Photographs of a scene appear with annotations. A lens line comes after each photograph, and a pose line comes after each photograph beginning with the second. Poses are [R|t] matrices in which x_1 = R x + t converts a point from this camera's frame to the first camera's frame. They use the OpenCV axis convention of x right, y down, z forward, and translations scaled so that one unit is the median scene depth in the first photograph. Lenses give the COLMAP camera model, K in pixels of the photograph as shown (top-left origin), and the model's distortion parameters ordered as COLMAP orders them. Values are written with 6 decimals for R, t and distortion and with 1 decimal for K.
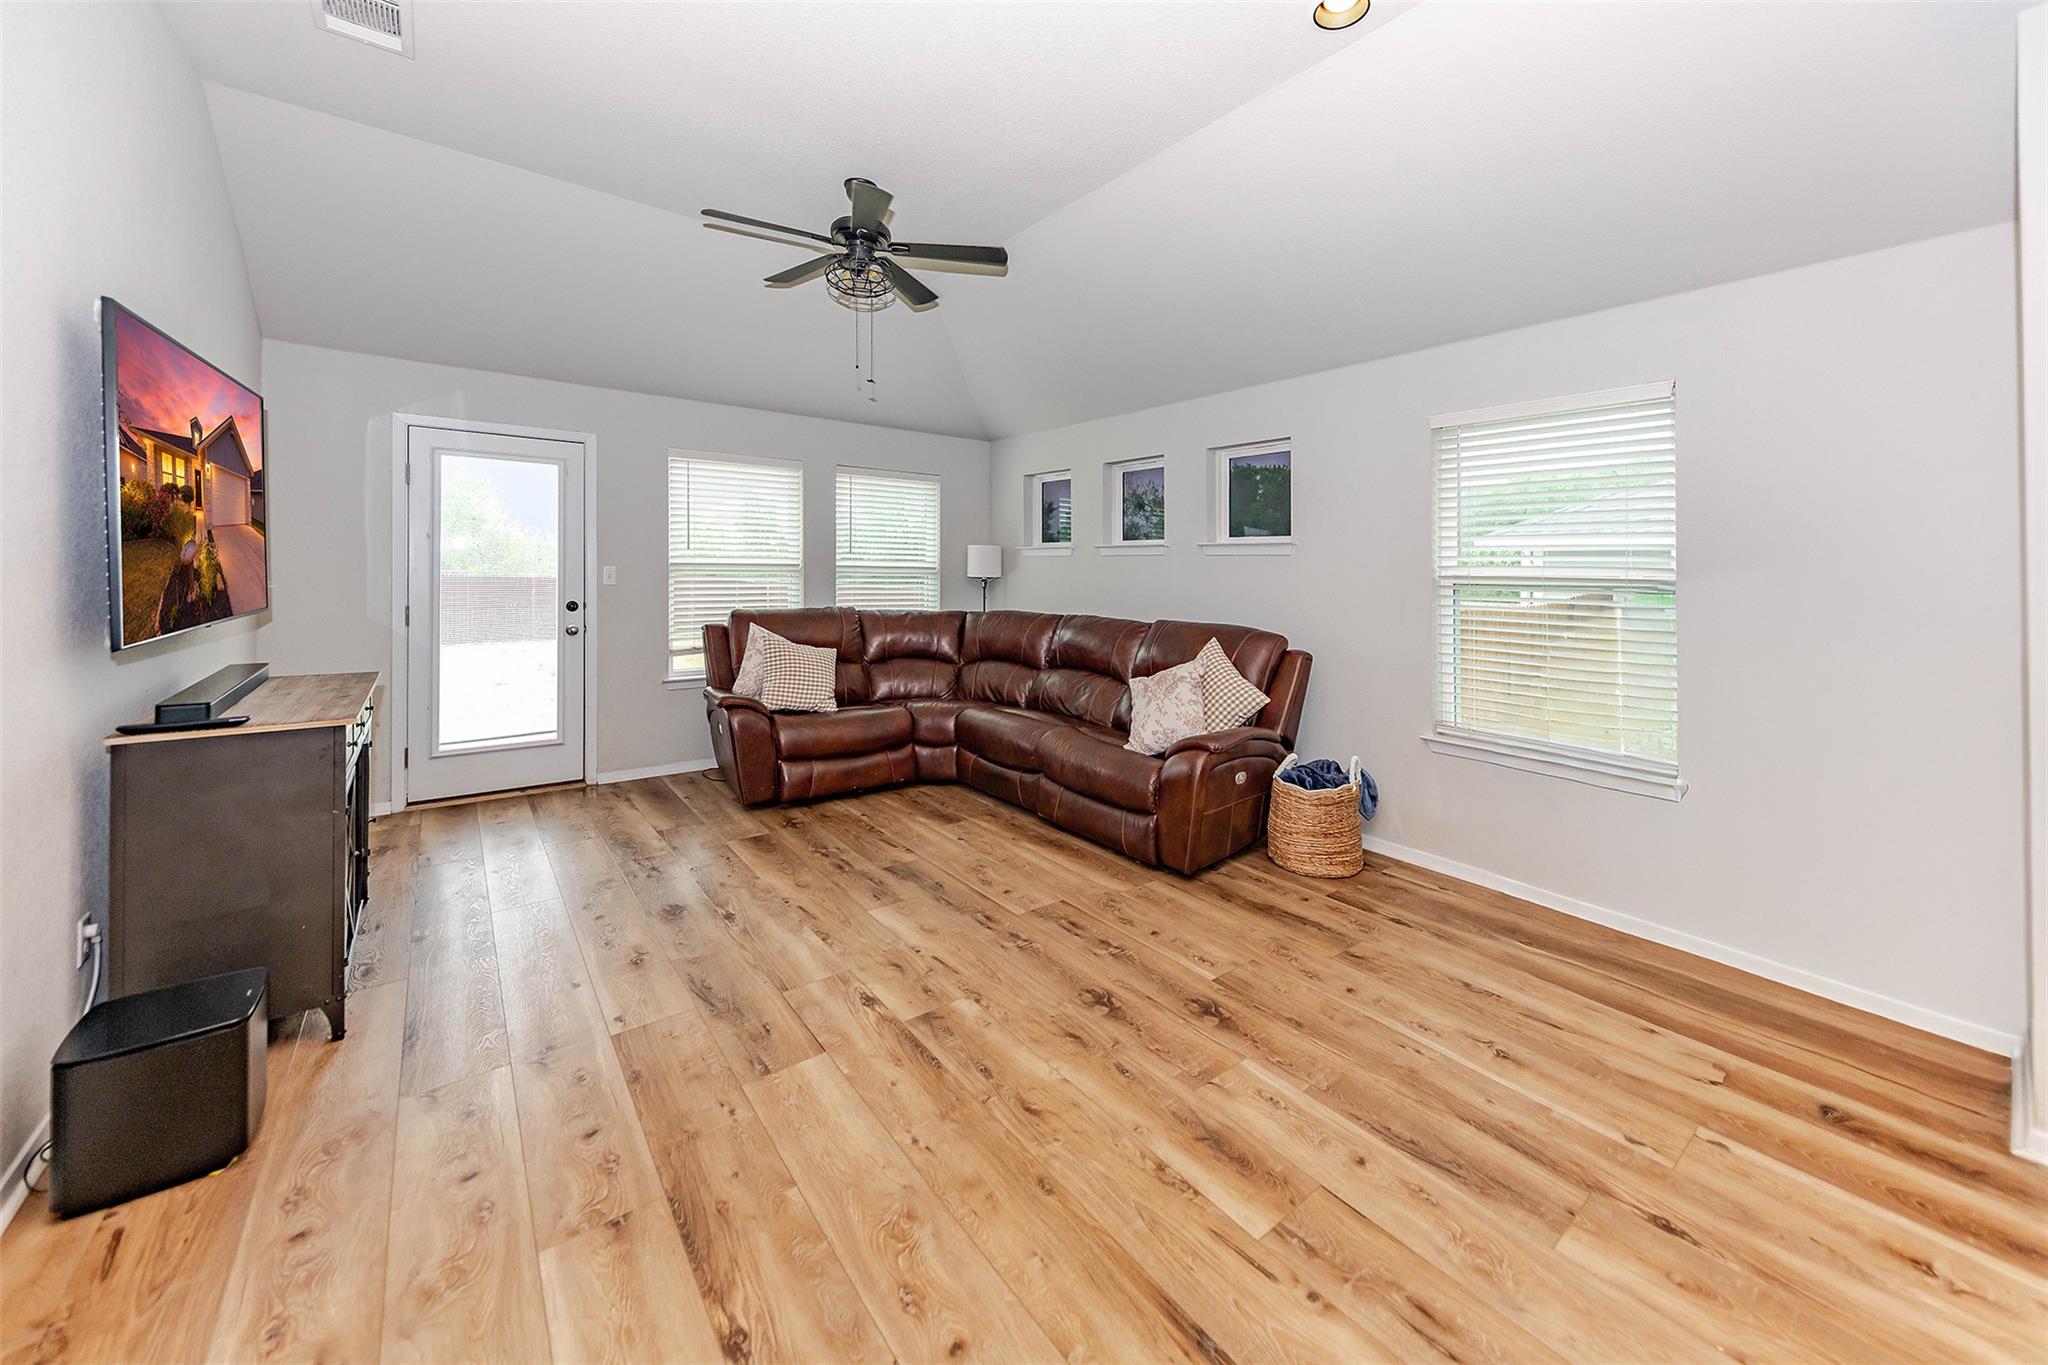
lens RADIAL K [[775.3, 0, 1075.9], [0, 775.3, 587.6], [0, 0, 1]] dist [0.006912, -0.002784]
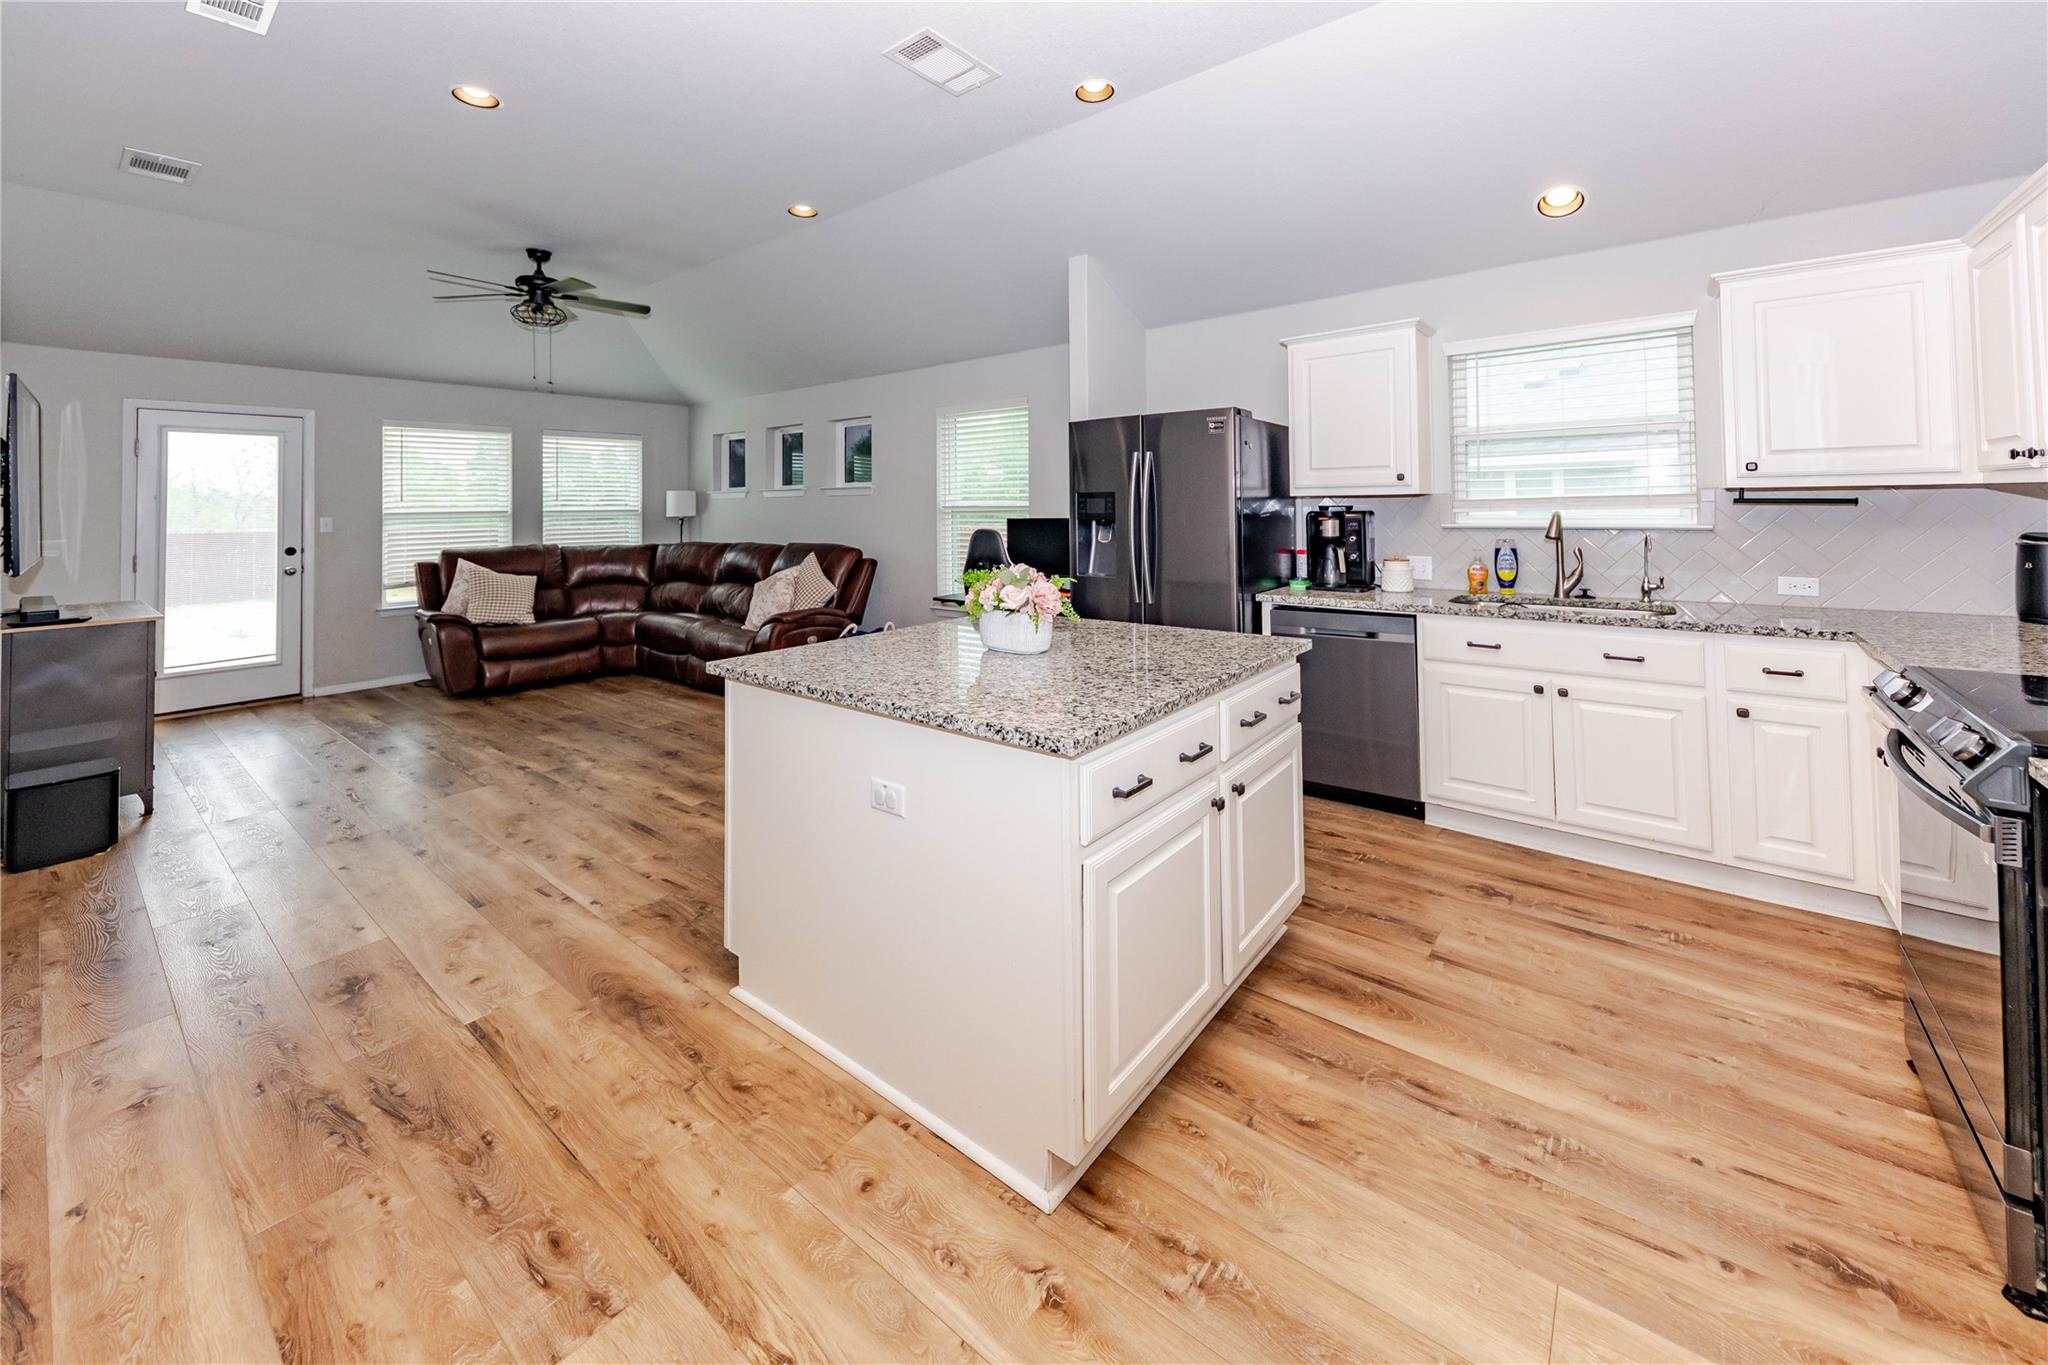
lens RADIAL K [[775.3, 0, 1045.0], [0, 775.3, 486.1], [0, 0, 1]] dist [0.006912, -0.002784]
pose [[0.974104, -0.023586, 0.224865, 0.258211], [0.033758, 0.998568, -0.041500, 0.013696], [-0.223564, 0.048016, 0.973506, -0.509358]]
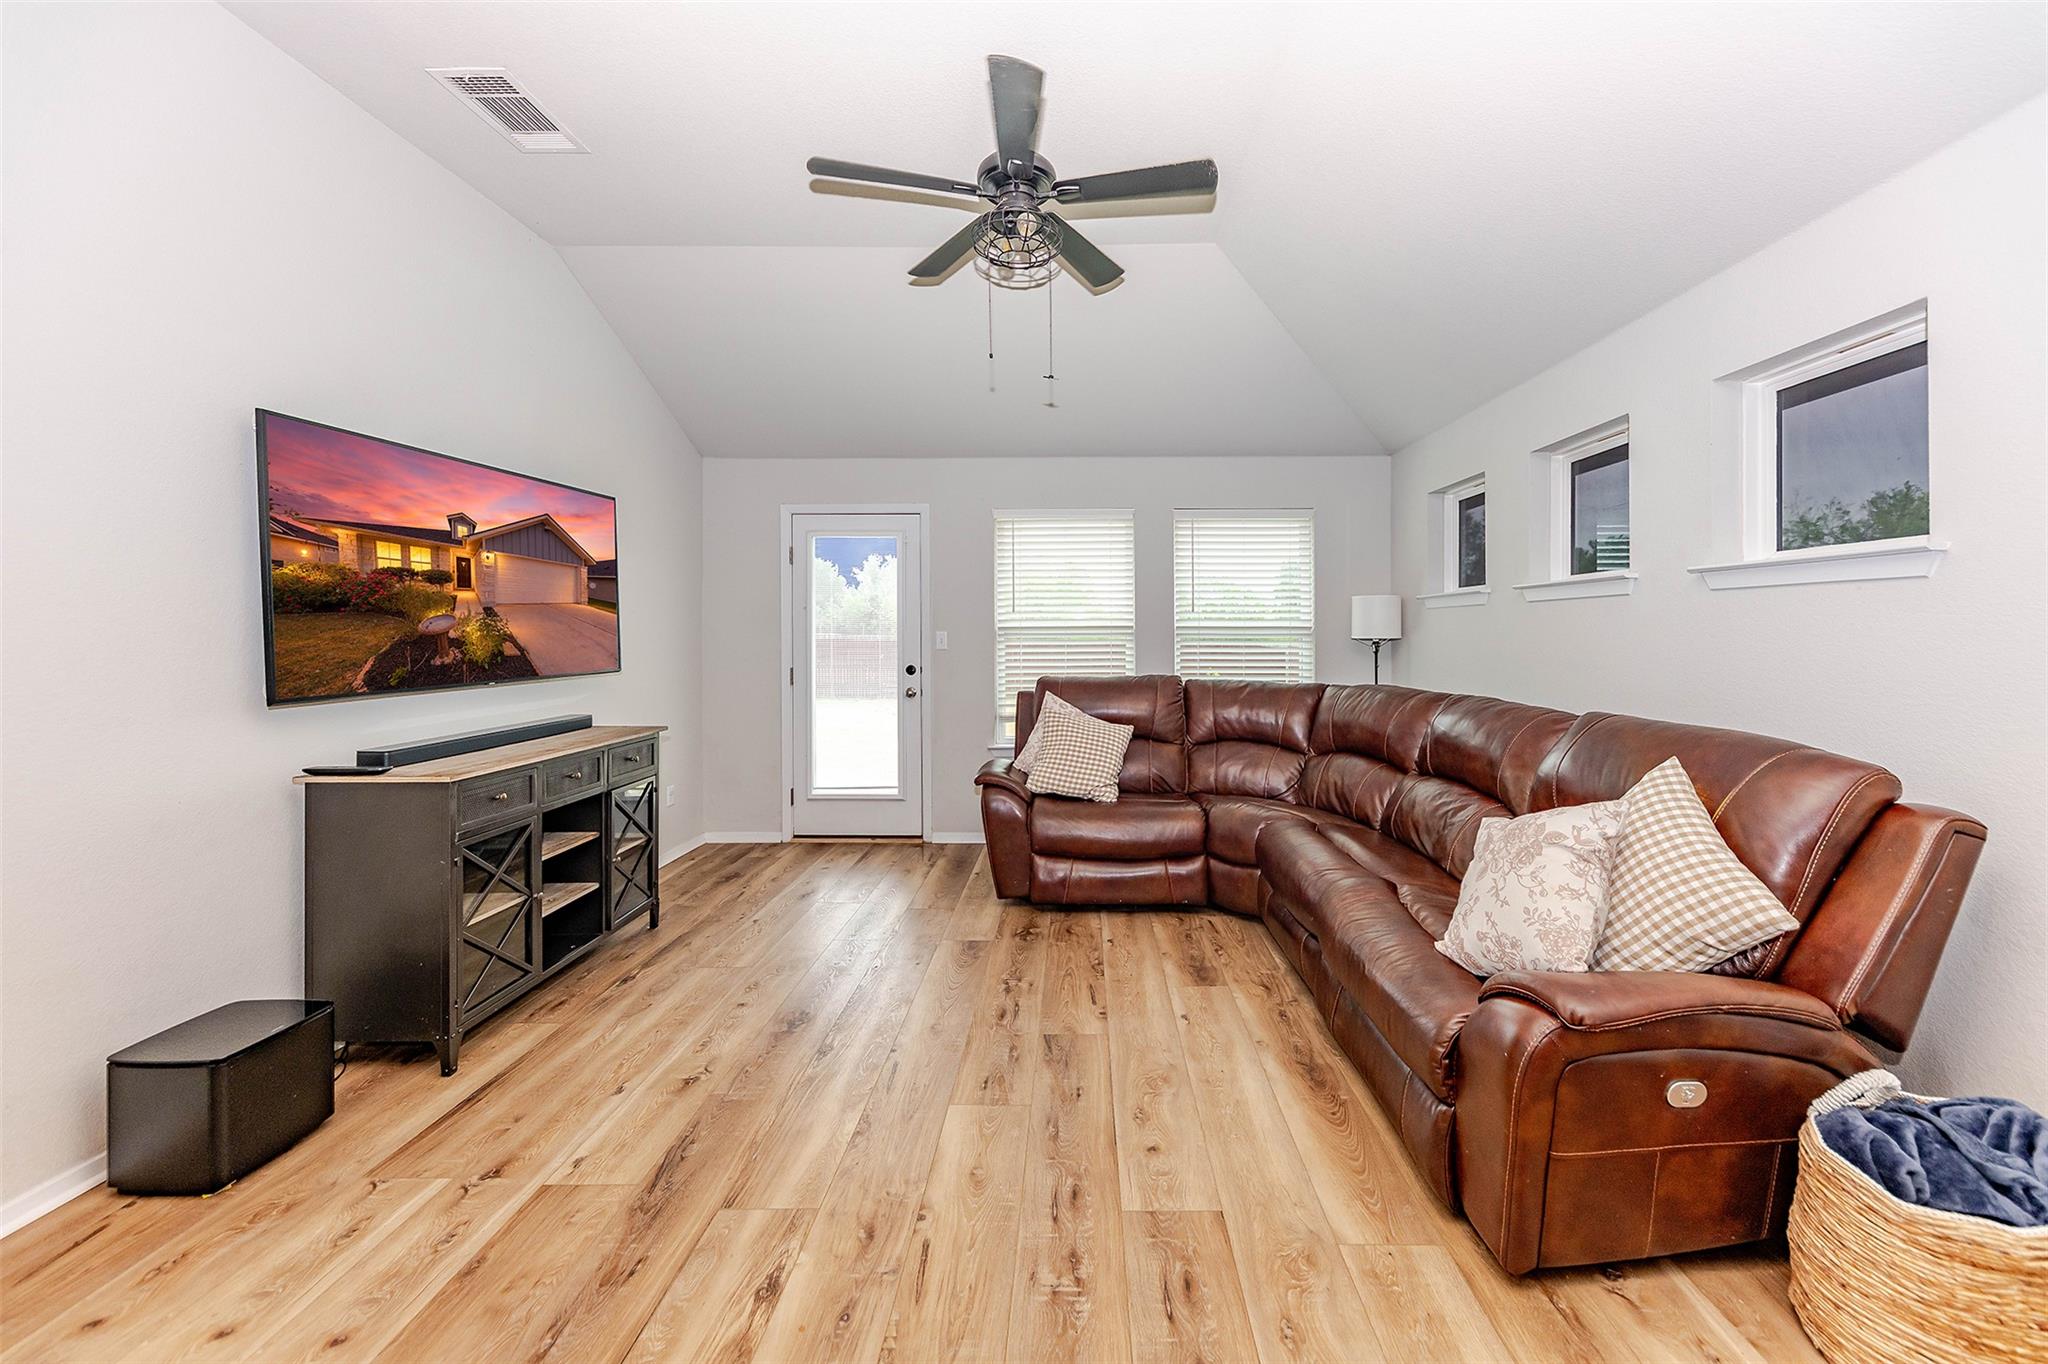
lens RADIAL K [[775.3, 0, 1027.2], [0, 775.3, 645.3], [0, 0, 1]] dist [0.006912, -0.002784]
pose [[0.758263, -0.004759, -0.651932, 0.173865], [0.000700, 0.999979, -0.006485, -0.002359], [0.651949, 0.004461, 0.758250, 0.341066]]
